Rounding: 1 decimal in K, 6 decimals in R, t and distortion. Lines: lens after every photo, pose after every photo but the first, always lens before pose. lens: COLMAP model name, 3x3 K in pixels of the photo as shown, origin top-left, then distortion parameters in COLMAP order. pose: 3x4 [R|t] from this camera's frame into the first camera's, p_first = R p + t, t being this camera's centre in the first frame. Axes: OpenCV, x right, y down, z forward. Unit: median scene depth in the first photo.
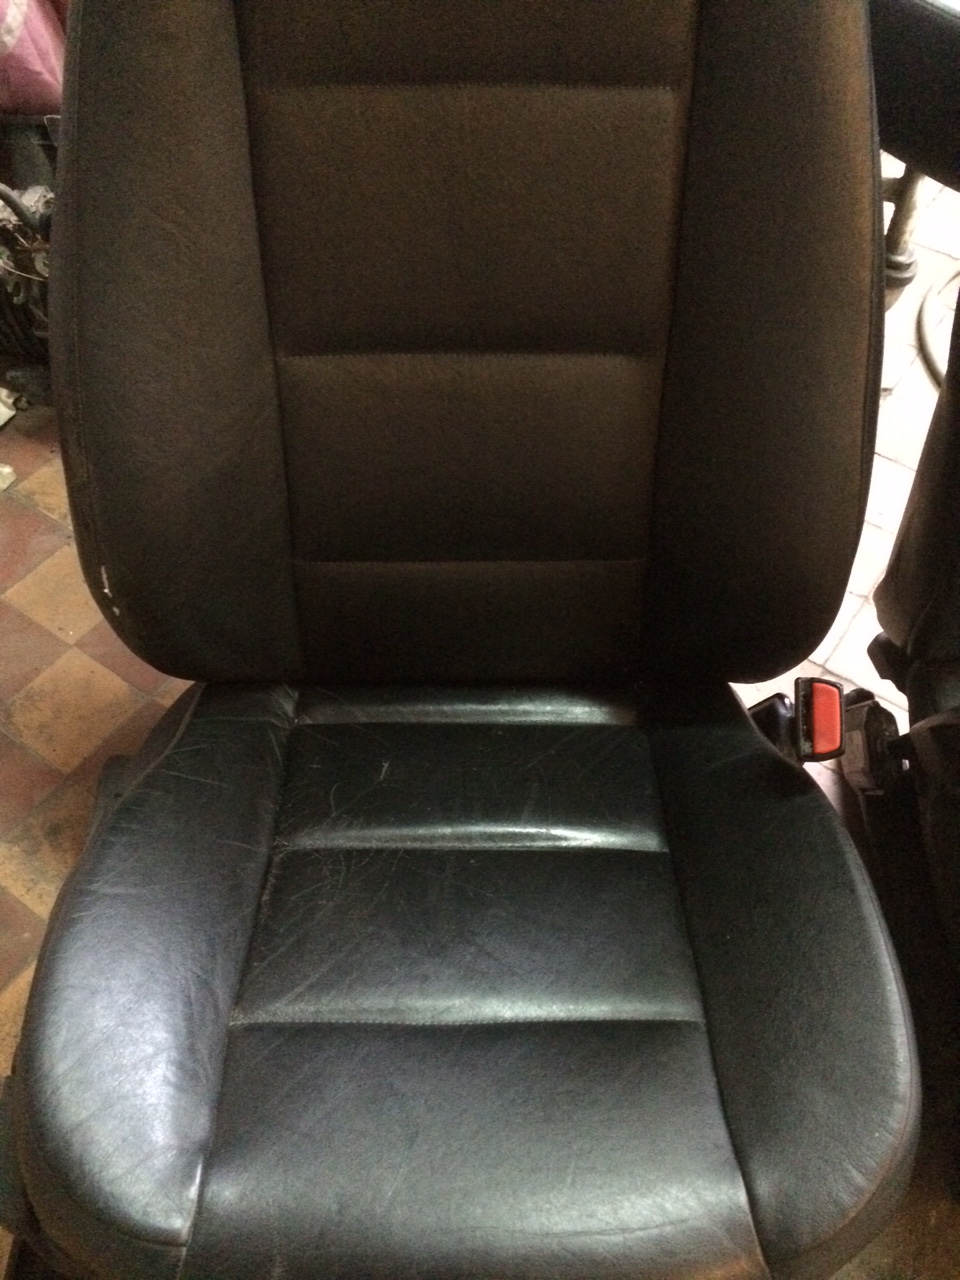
lens RADIAL K [[1071.9, 0, 485.5], [0, 1071.9, 647.0], [0, 0, 1]] dist [0.036664, -0.053059]
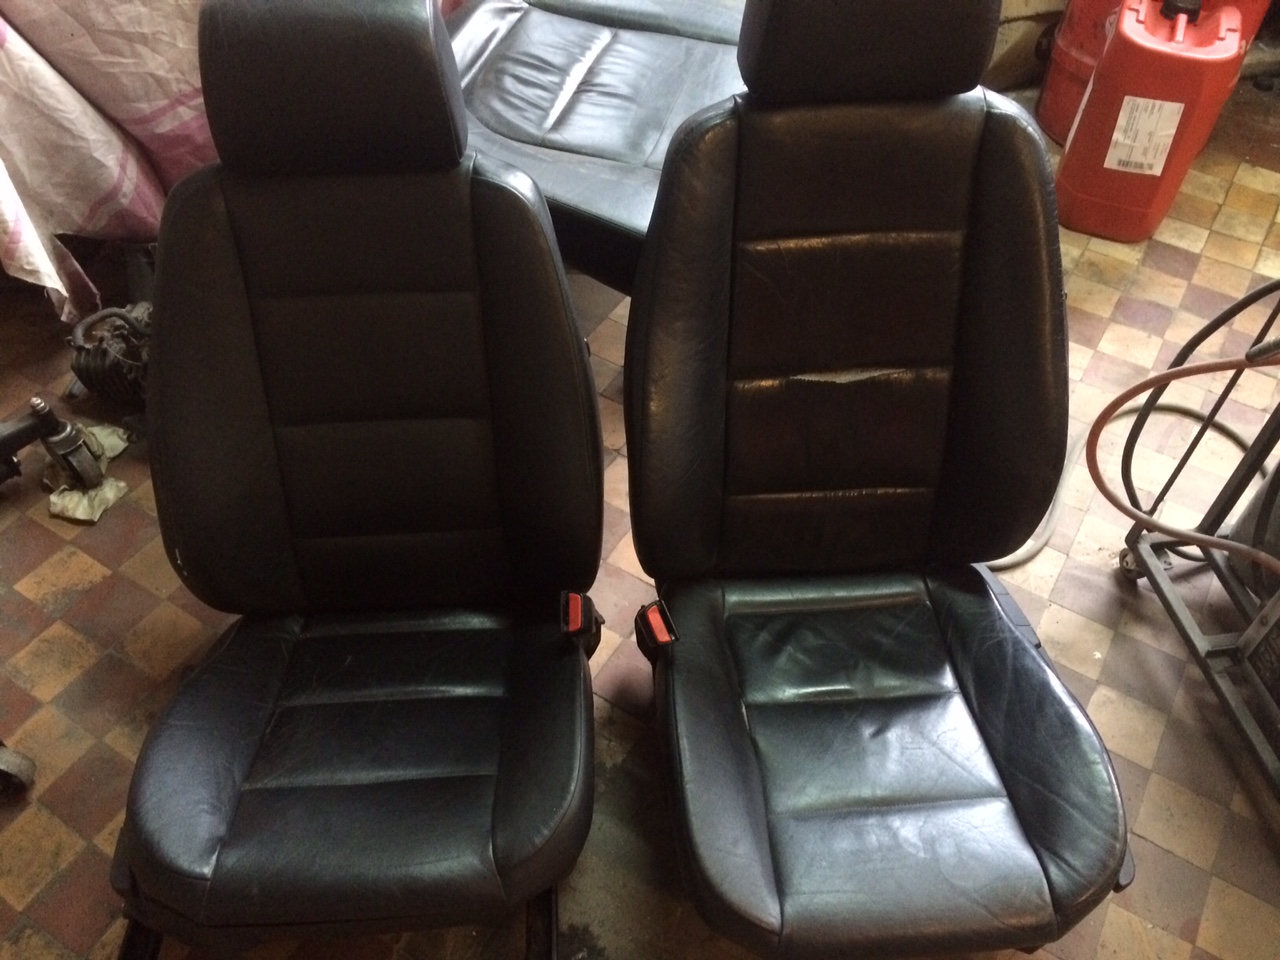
lens RADIAL K [[1071.9, 0, 636.9], [0, 1071.9, 472.7], [0, 0, 1]] dist [0.036664, -0.053059]
pose [[0.998371, -0.047115, 0.032168, 0.321257], [0.050582, 0.991819, -0.117203, 0.043449], [-0.026383, 0.118639, 0.992587, -0.732710]]
